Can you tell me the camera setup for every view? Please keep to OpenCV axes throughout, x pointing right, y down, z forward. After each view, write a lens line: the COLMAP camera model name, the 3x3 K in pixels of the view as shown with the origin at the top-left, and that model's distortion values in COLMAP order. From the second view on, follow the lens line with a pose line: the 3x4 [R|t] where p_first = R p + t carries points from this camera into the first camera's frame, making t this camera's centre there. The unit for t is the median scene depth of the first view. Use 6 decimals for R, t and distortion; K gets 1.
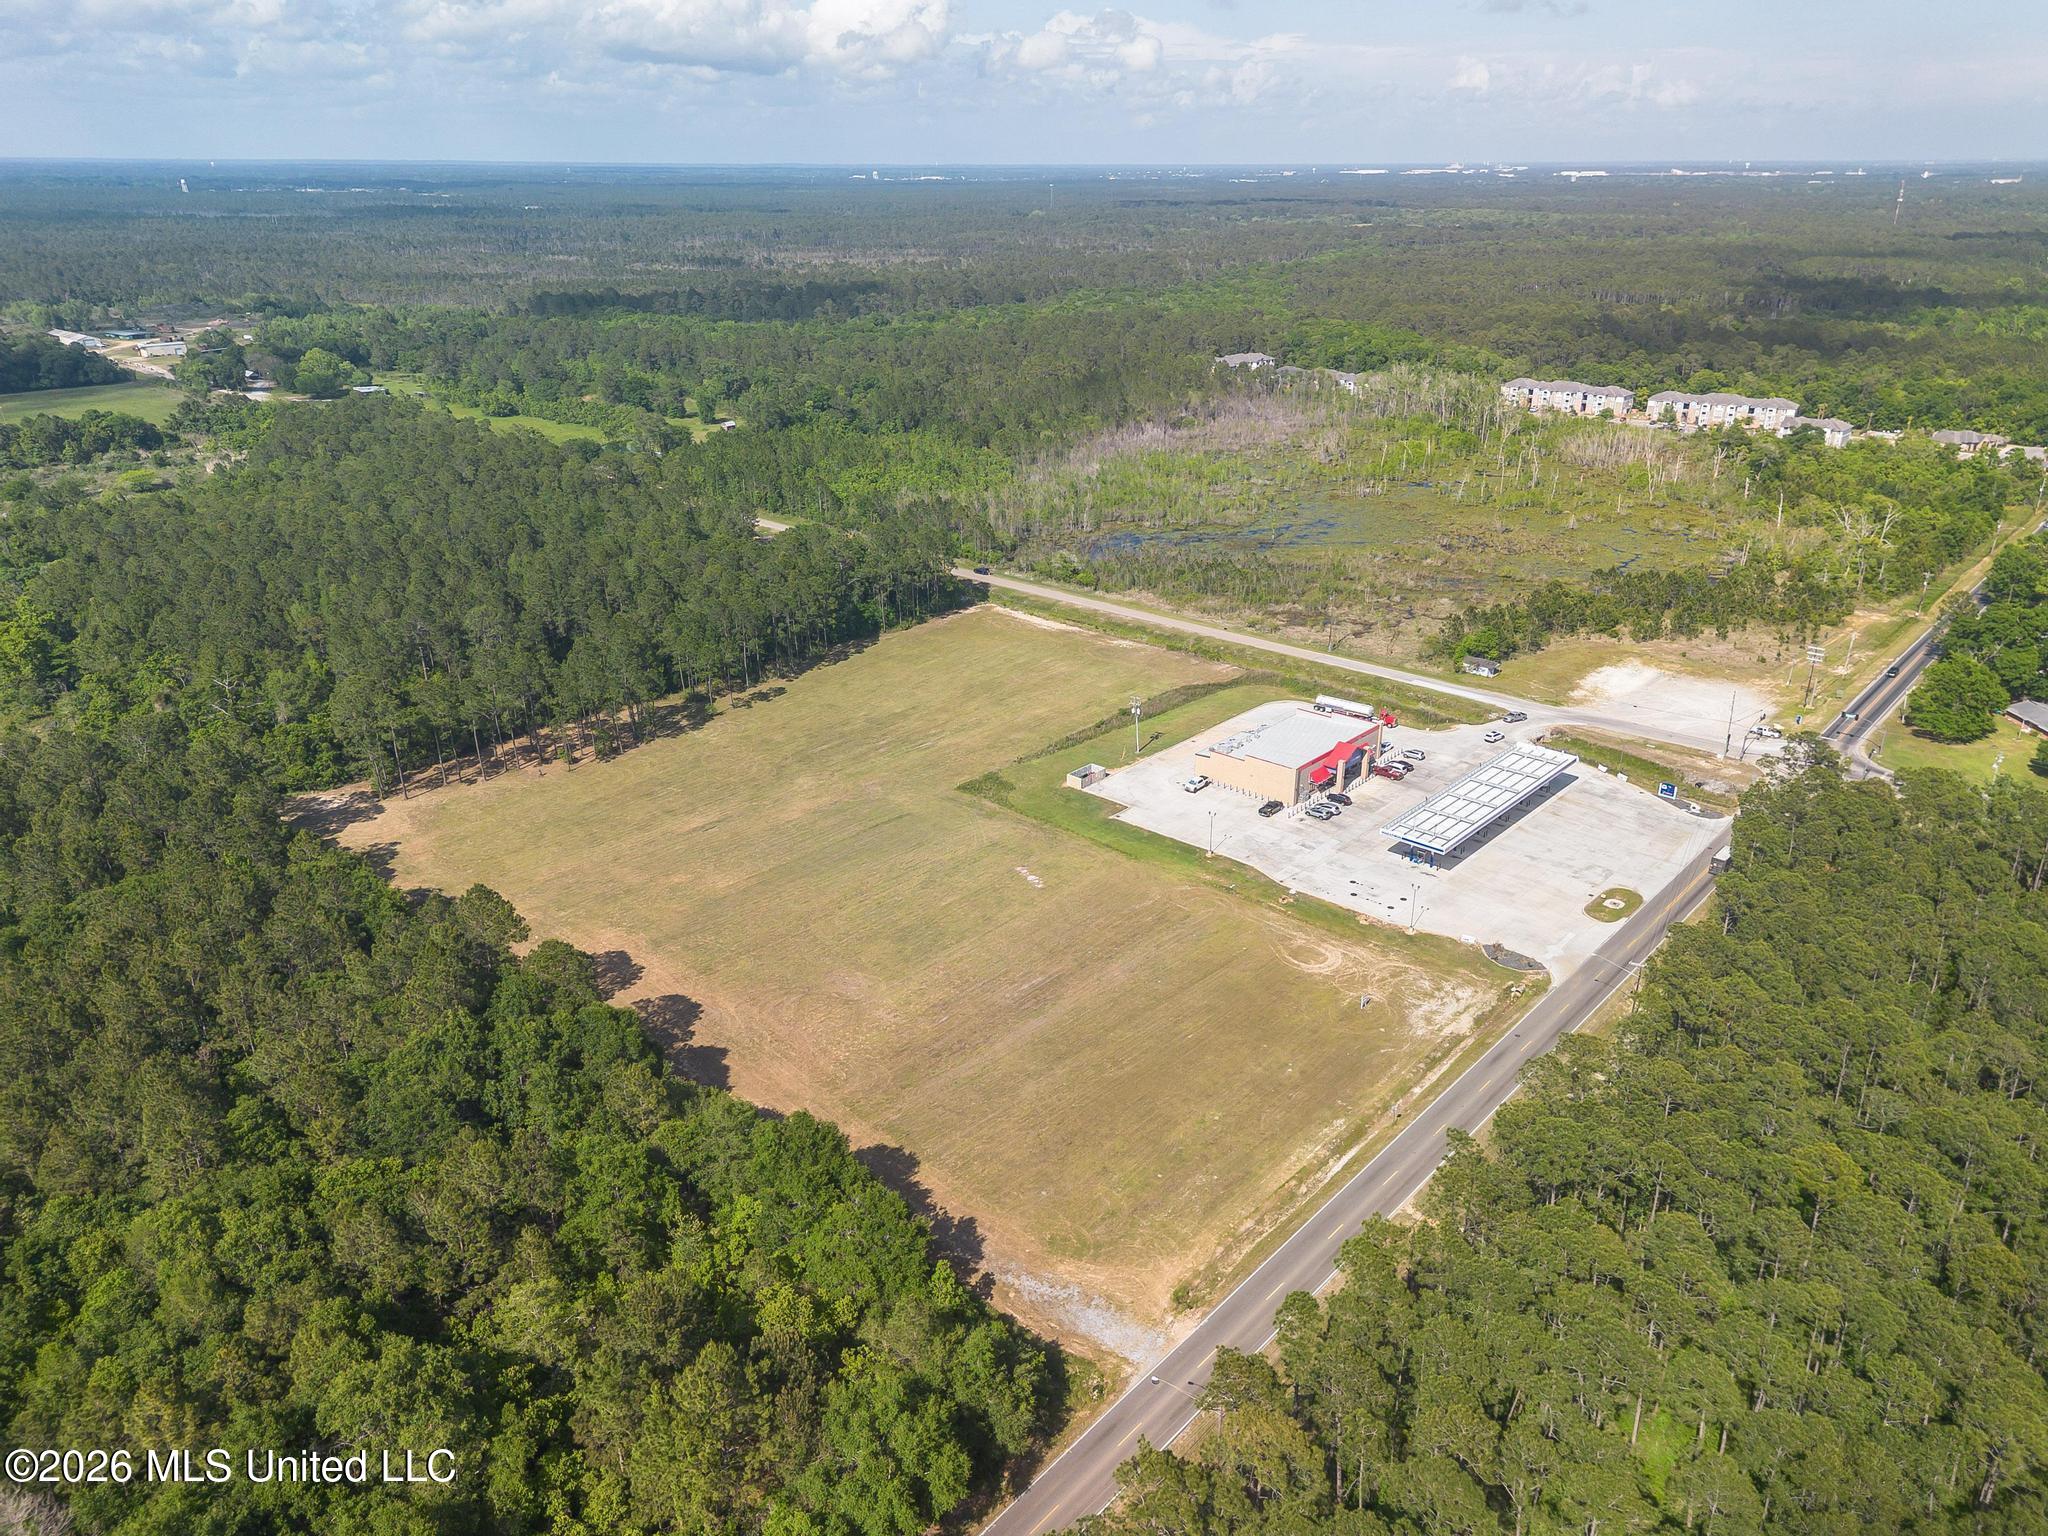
lens RADIAL K [[1438.2, 0, 1024.0], [0, 1438.2, 768.0], [0, 0, 1]] dist [0.075036, -0.086348]
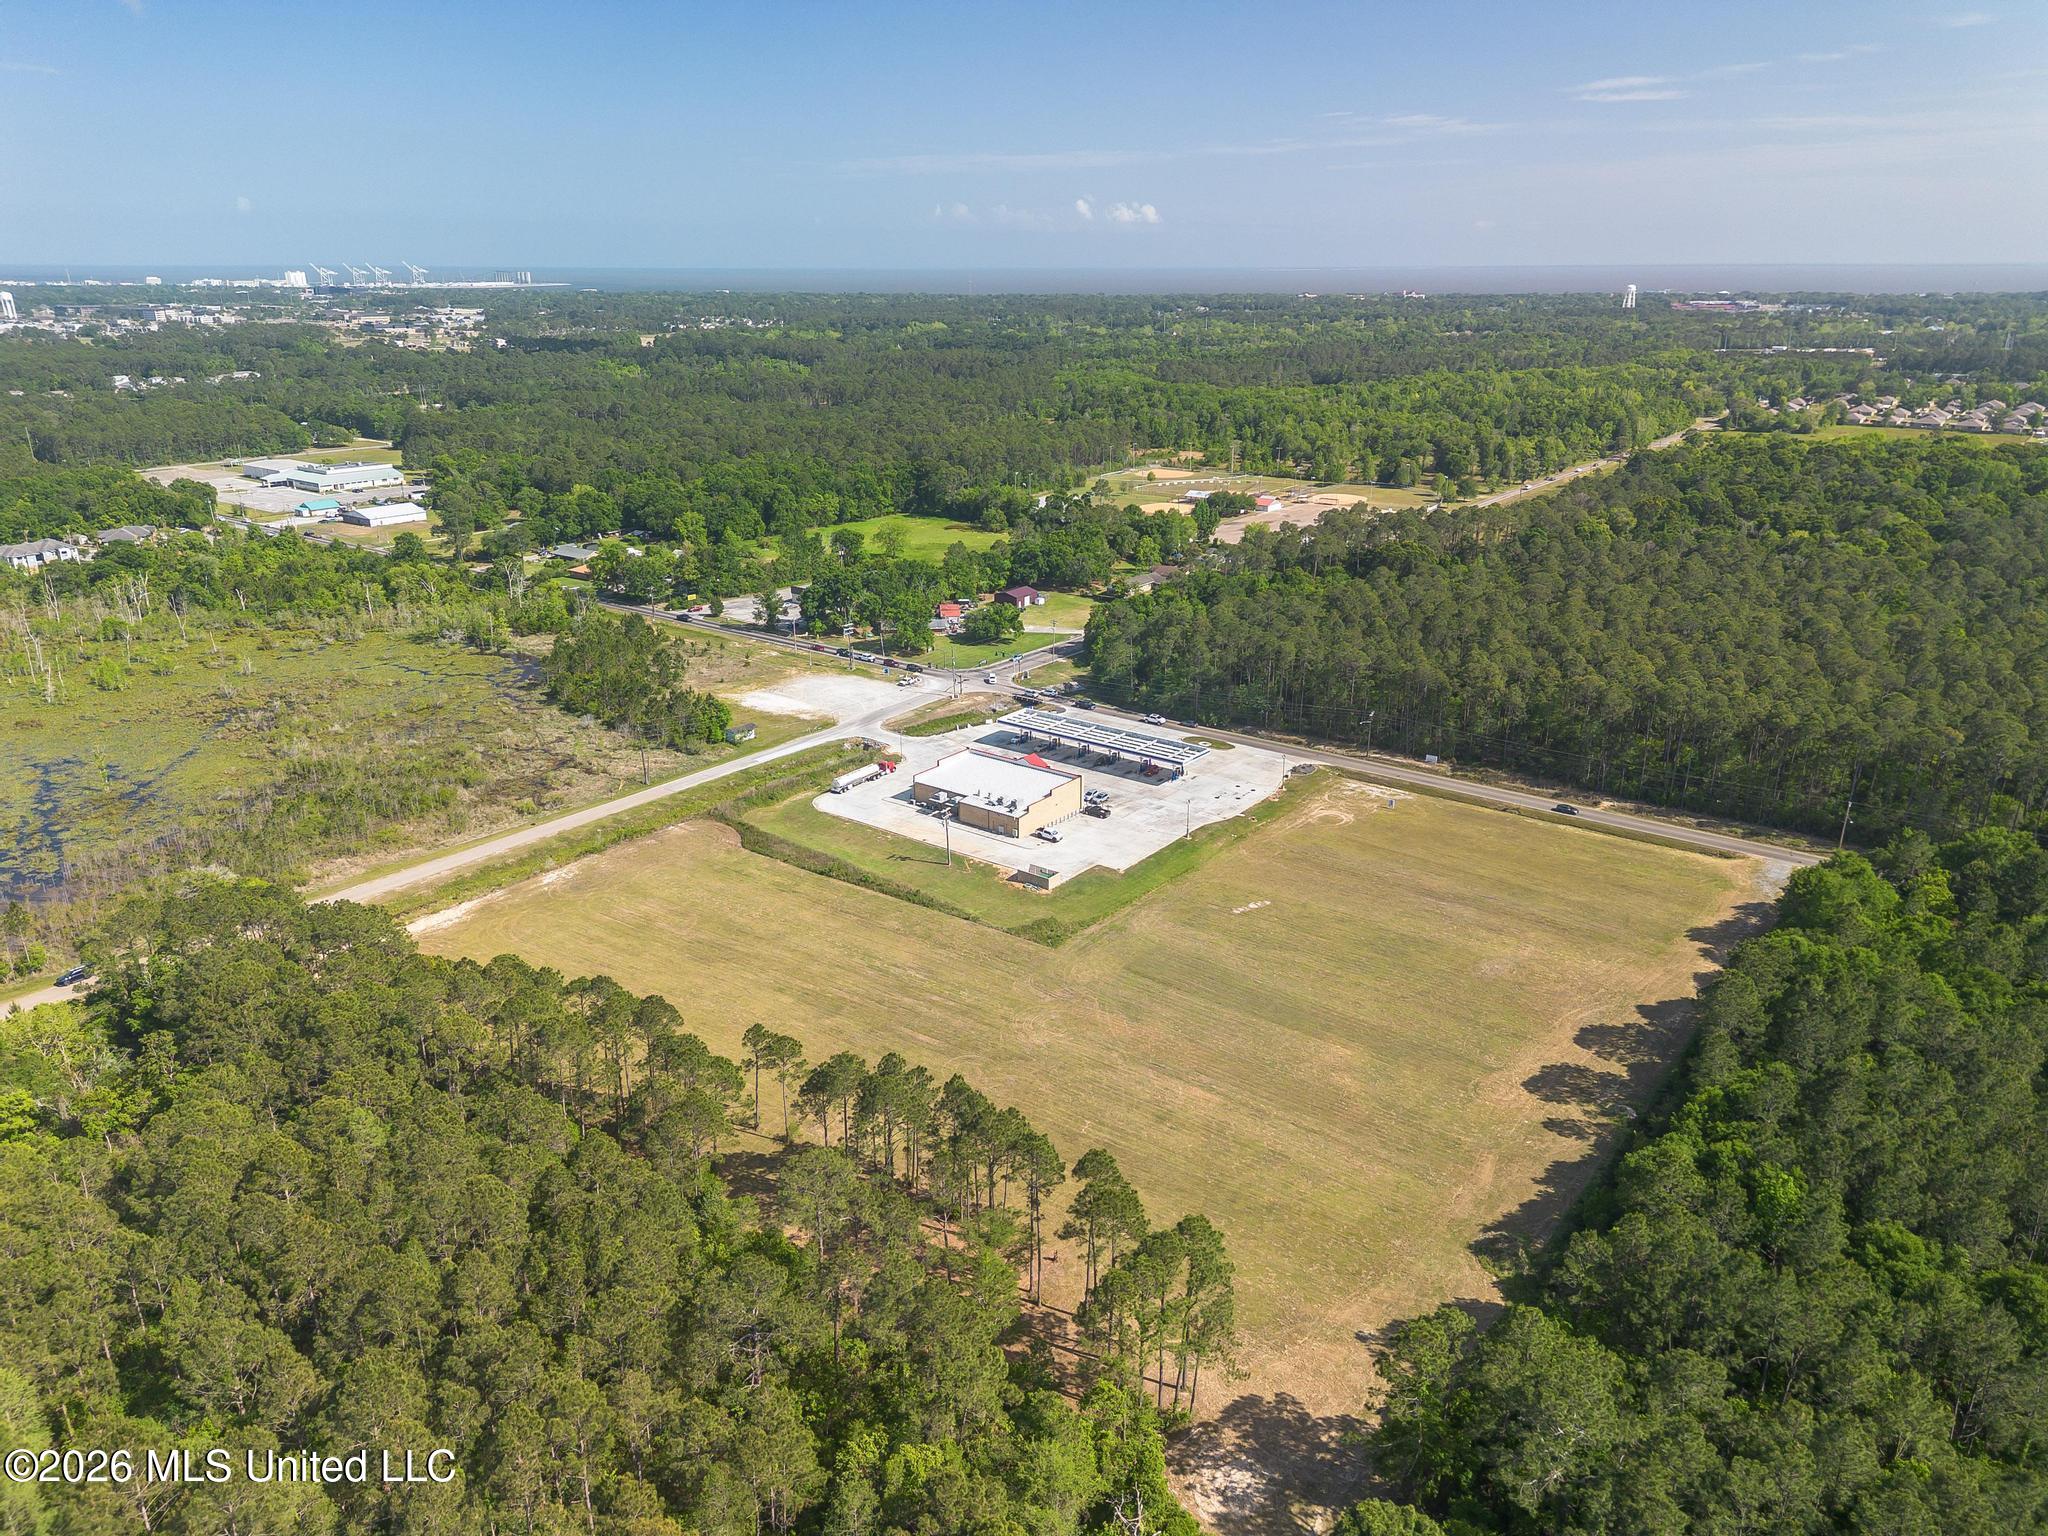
lens RADIAL K [[1431.8, 0, 1024.0], [0, 1431.8, 768.0], [0, 0, 1]] dist [0.075289, -0.084245]
pose [[-0.076718, -0.322562, 0.943434, -0.748851], [0.383817, 0.863749, 0.326529, -0.334391], [-0.920217, 0.387157, 0.057539, 0.819088]]
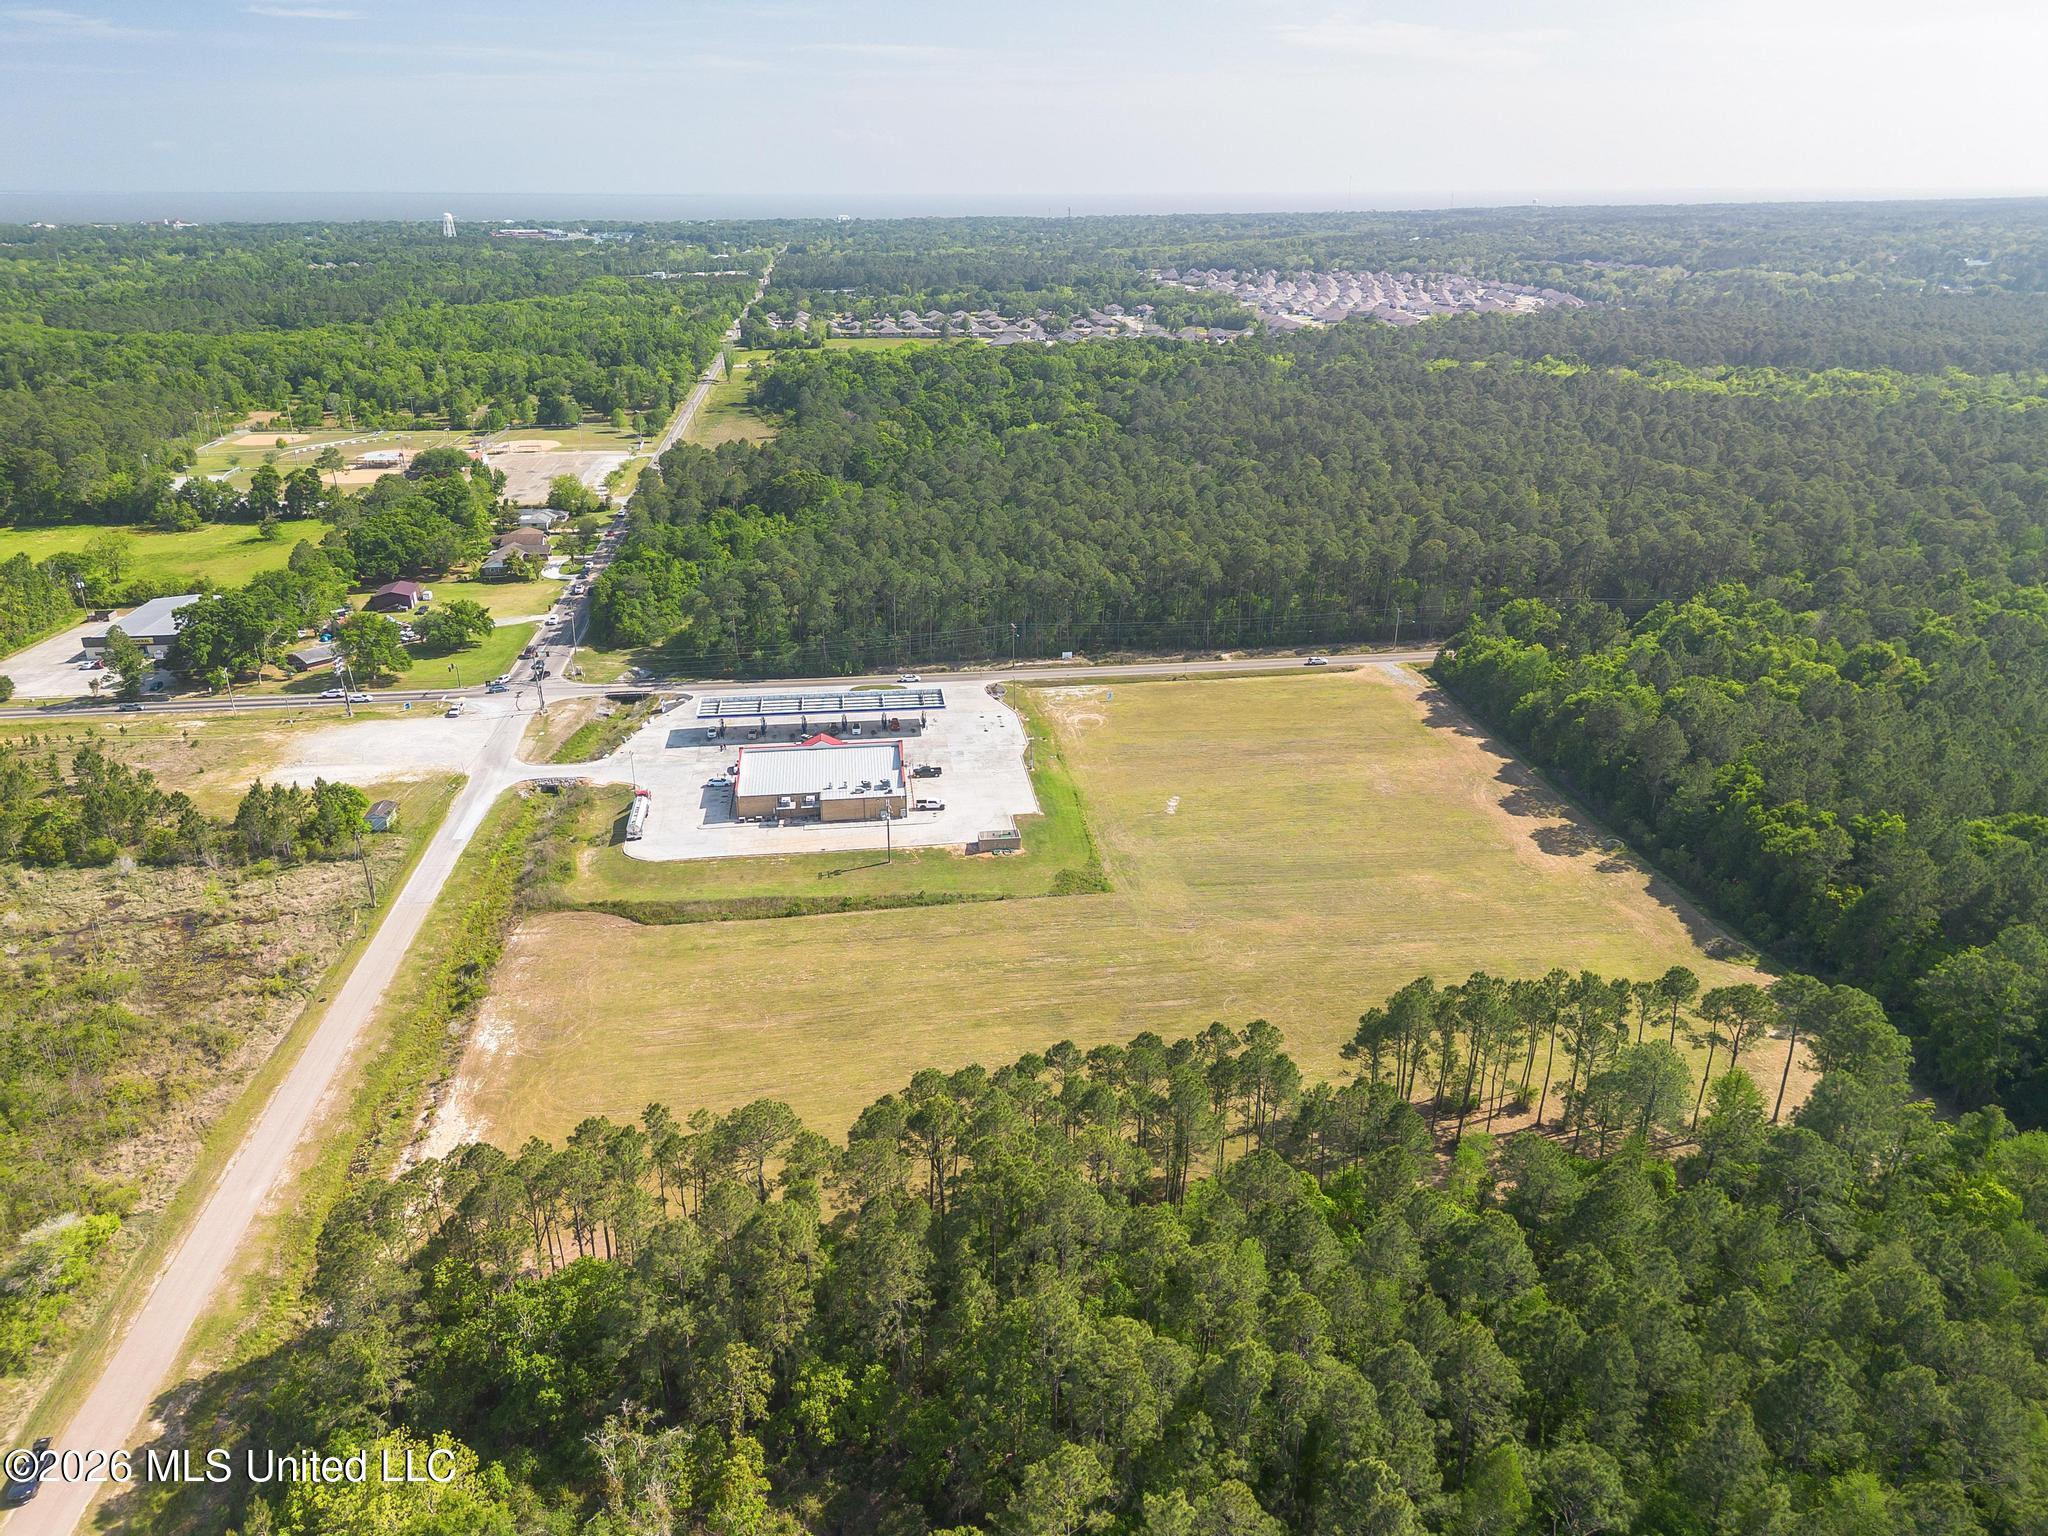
lens RADIAL K [[1438.2, 0, 1024.0], [0, 1438.2, 768.0], [0, 0, 1]] dist [0.075036, -0.086348]
pose [[-0.757022, -0.234771, 0.609755, -0.462783], [0.255992, 0.752042, 0.607373, -0.520762], [-0.601154, 0.615886, -0.509212, 1.269567]]
